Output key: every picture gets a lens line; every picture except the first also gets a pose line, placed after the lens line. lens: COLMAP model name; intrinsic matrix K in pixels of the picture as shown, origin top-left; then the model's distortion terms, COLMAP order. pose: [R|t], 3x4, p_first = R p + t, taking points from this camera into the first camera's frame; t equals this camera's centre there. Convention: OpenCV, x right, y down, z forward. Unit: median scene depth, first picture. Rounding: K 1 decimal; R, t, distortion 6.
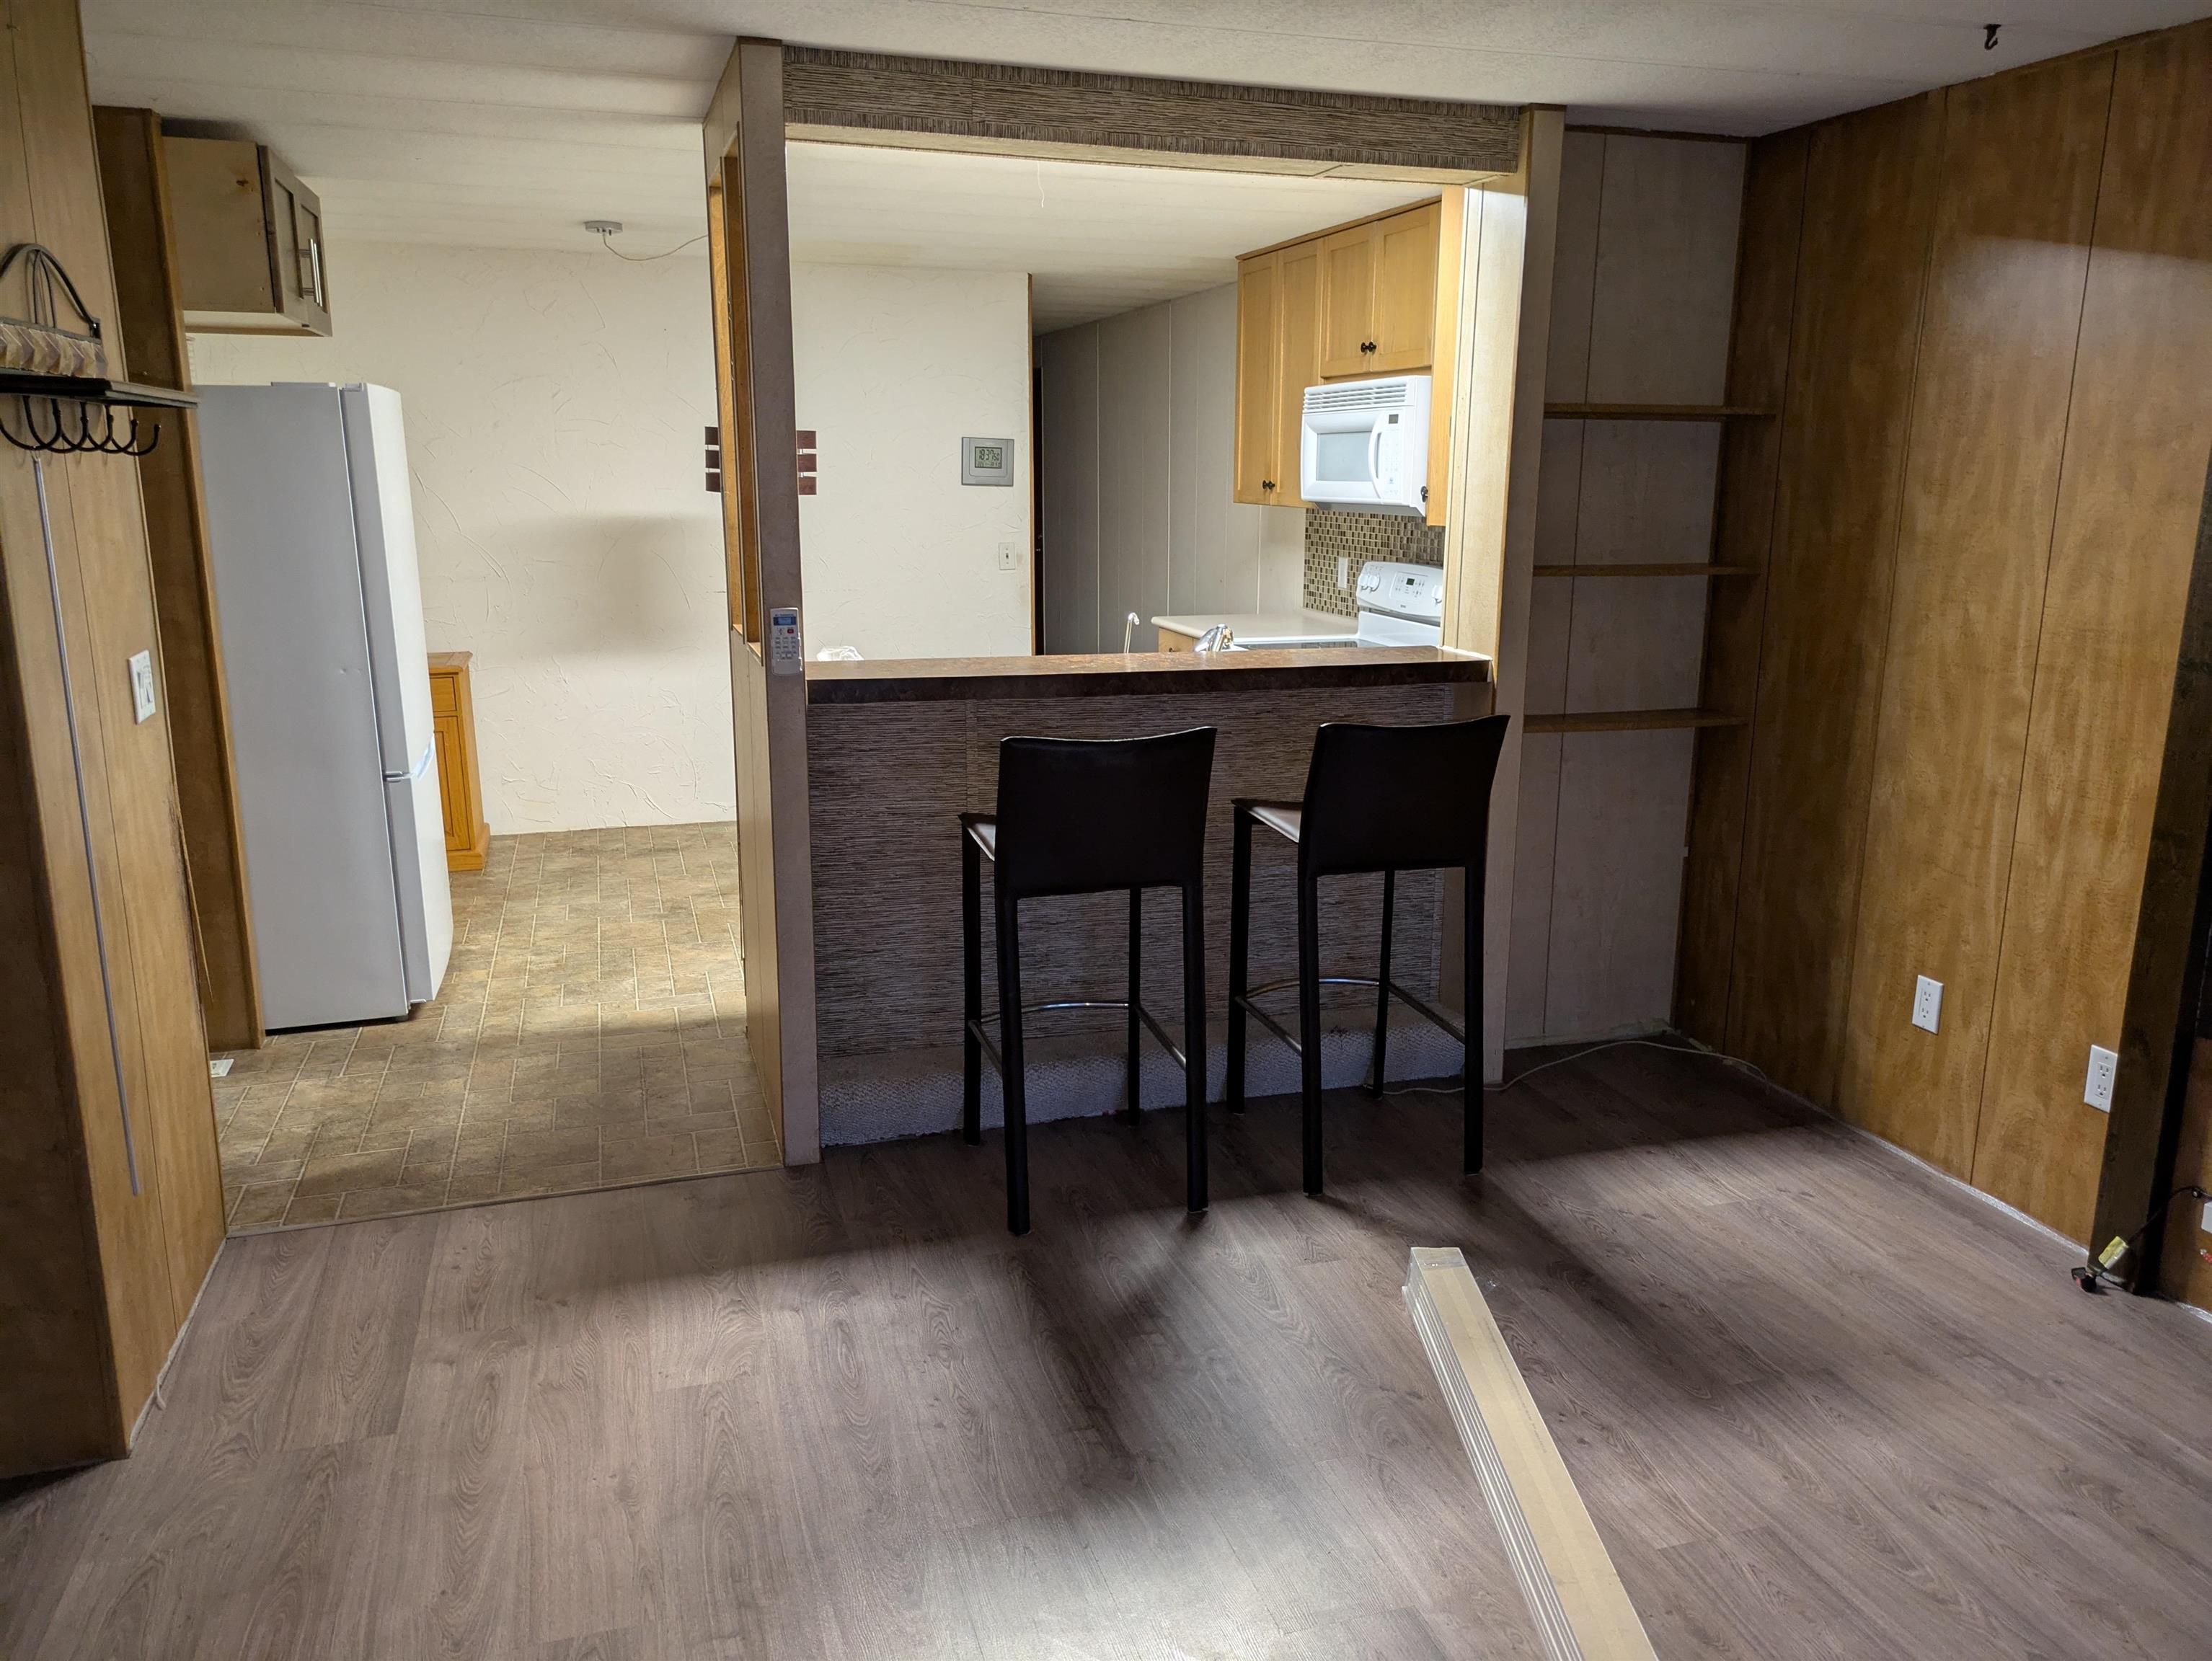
lens RADIAL K [[1632.5, 0, 1119.3], [0, 1632.5, 816.7], [0, 0, 1]] dist [0.050738, -0.044950]
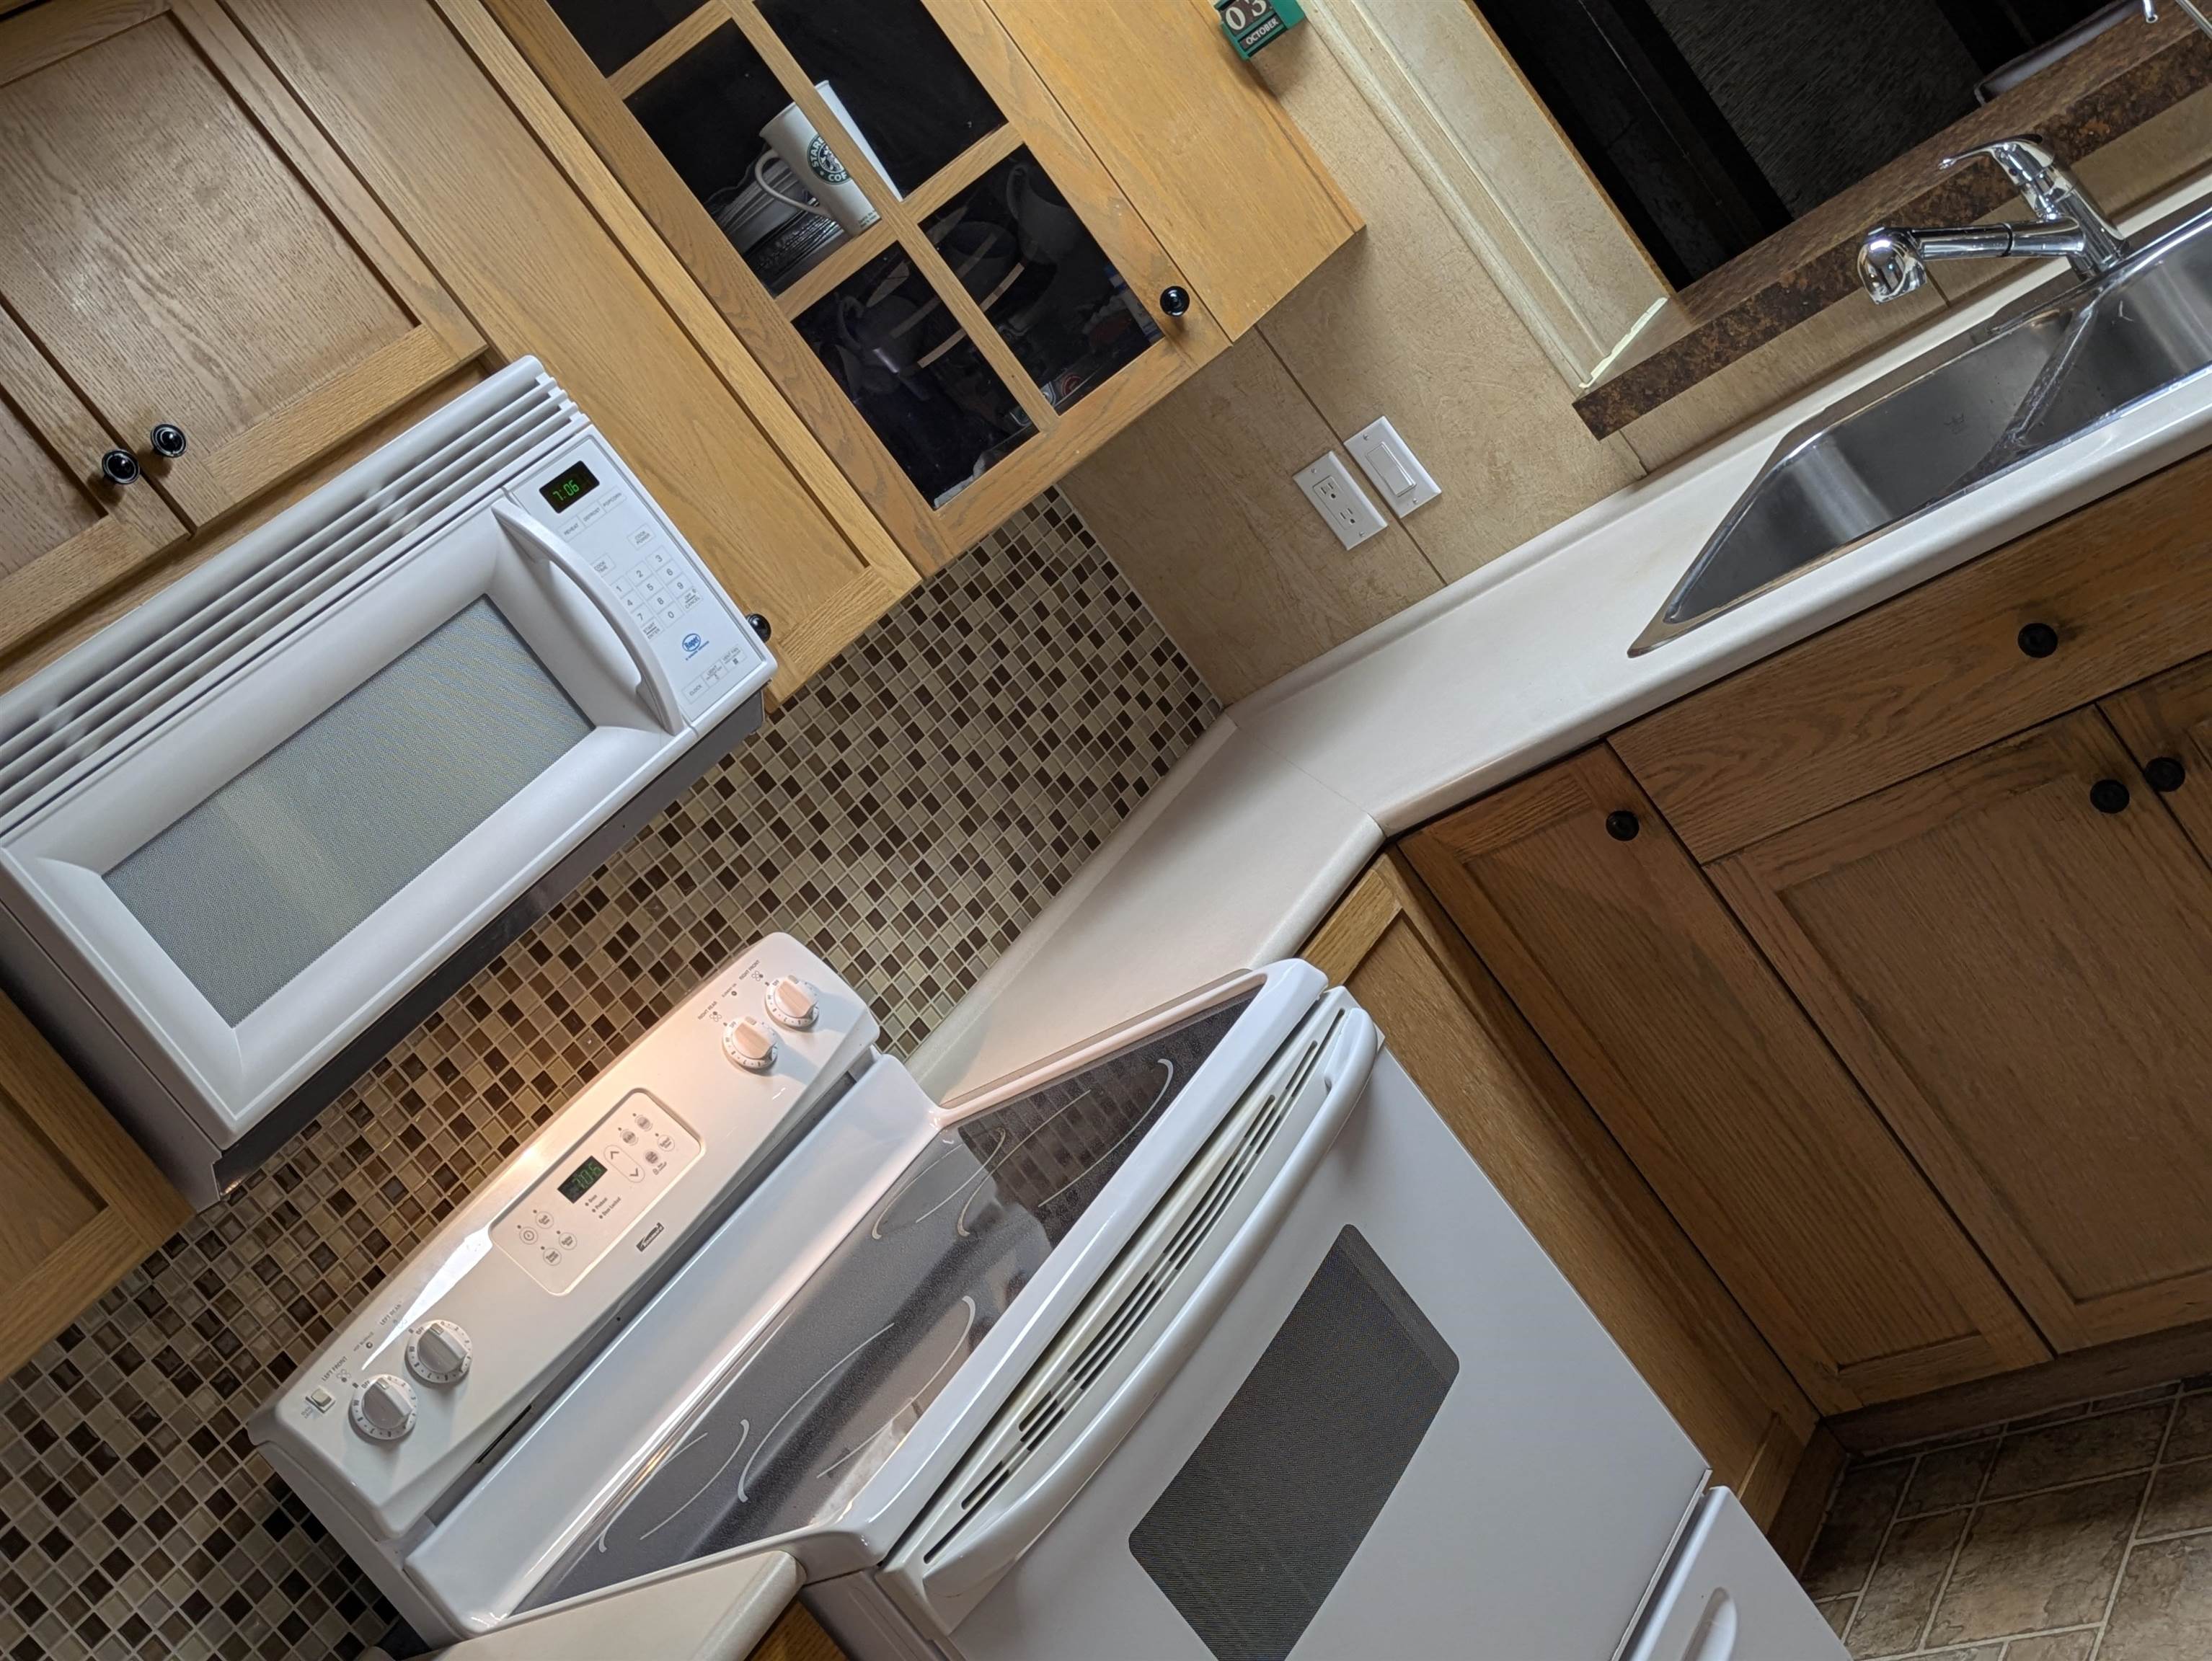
lens RADIAL K [[2823.6, 0, 1110.2], [0, 2823.6, 838.7], [0, 0, 1]] dist [0.038793, 0.000000]
pose [[-0.462853, 0.156308, 0.872545, -0.391349], [0.724505, 0.633857, 0.270773, -0.321902], [-0.510745, 0.757491, -0.406629, 1.441637]]
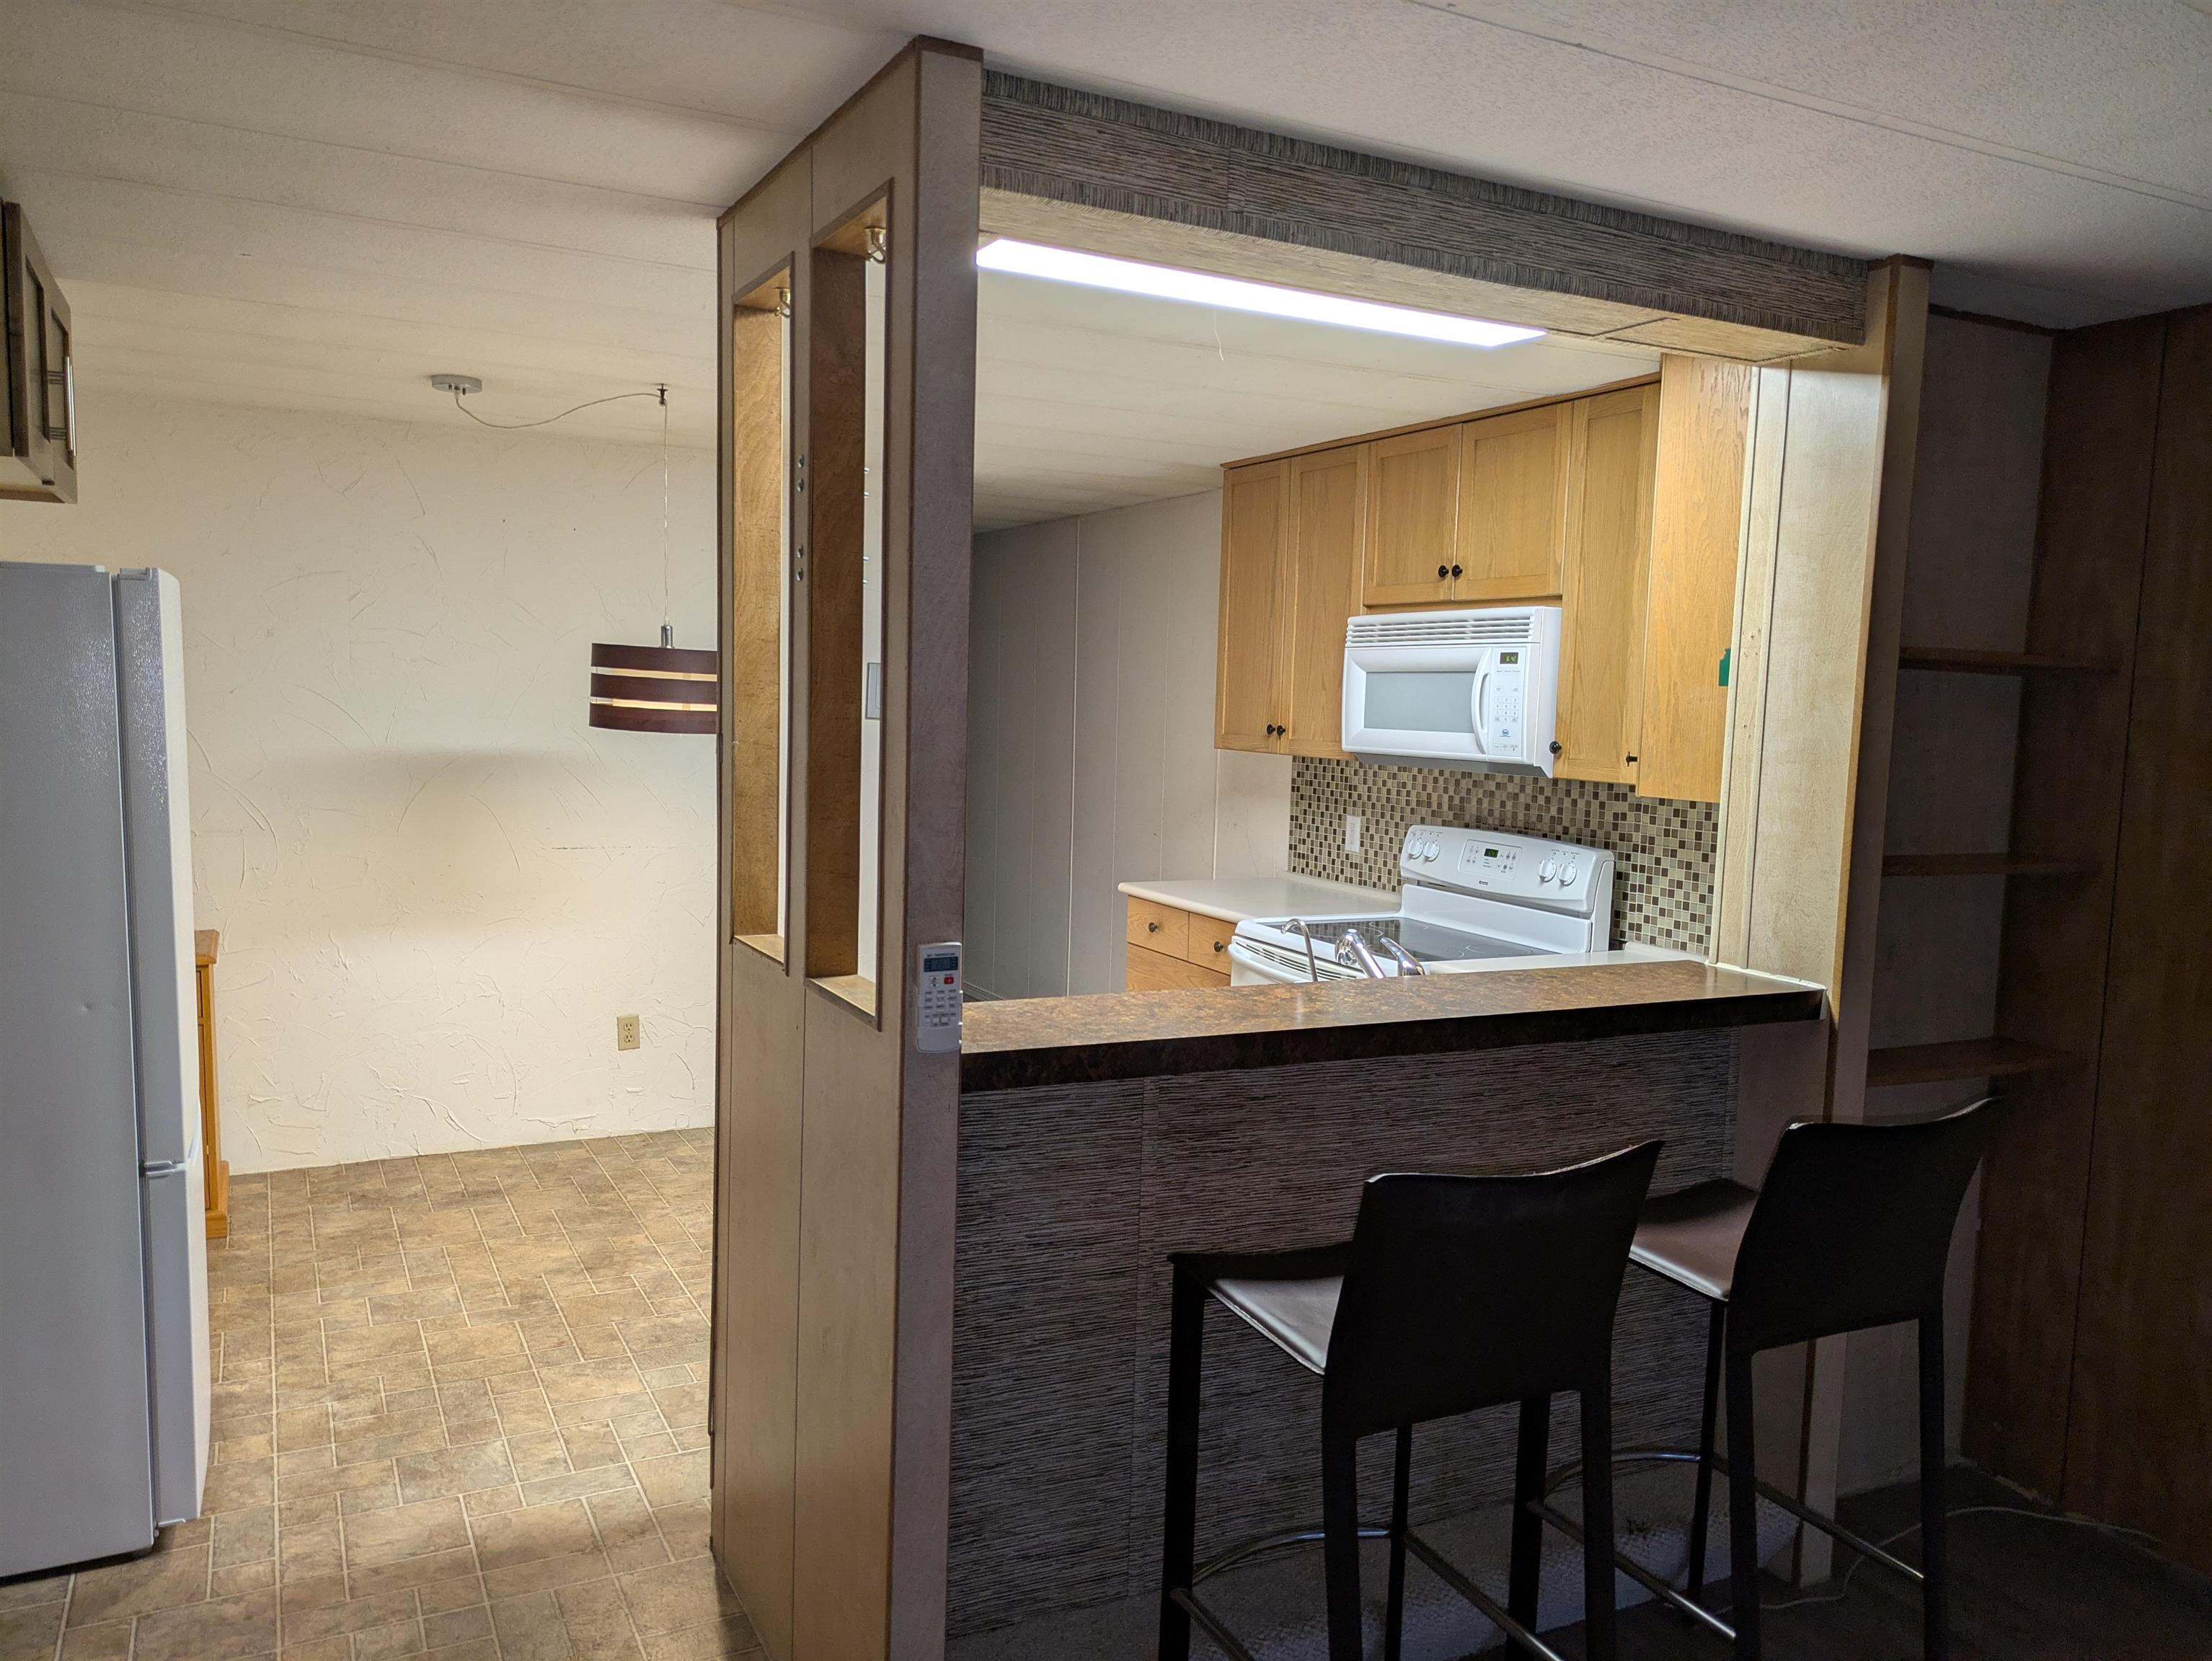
lens RADIAL K [[1632.5, 0, 1101.7], [0, 1632.5, 843.4], [0, 0, 1]] dist [0.050738, -0.044950]
pose [[0.985656, 0.007434, 0.168606, -0.195525], [0.012401, 0.993139, -0.116283, -0.073052], [-0.168313, 0.116706, 0.978800, 0.306700]]
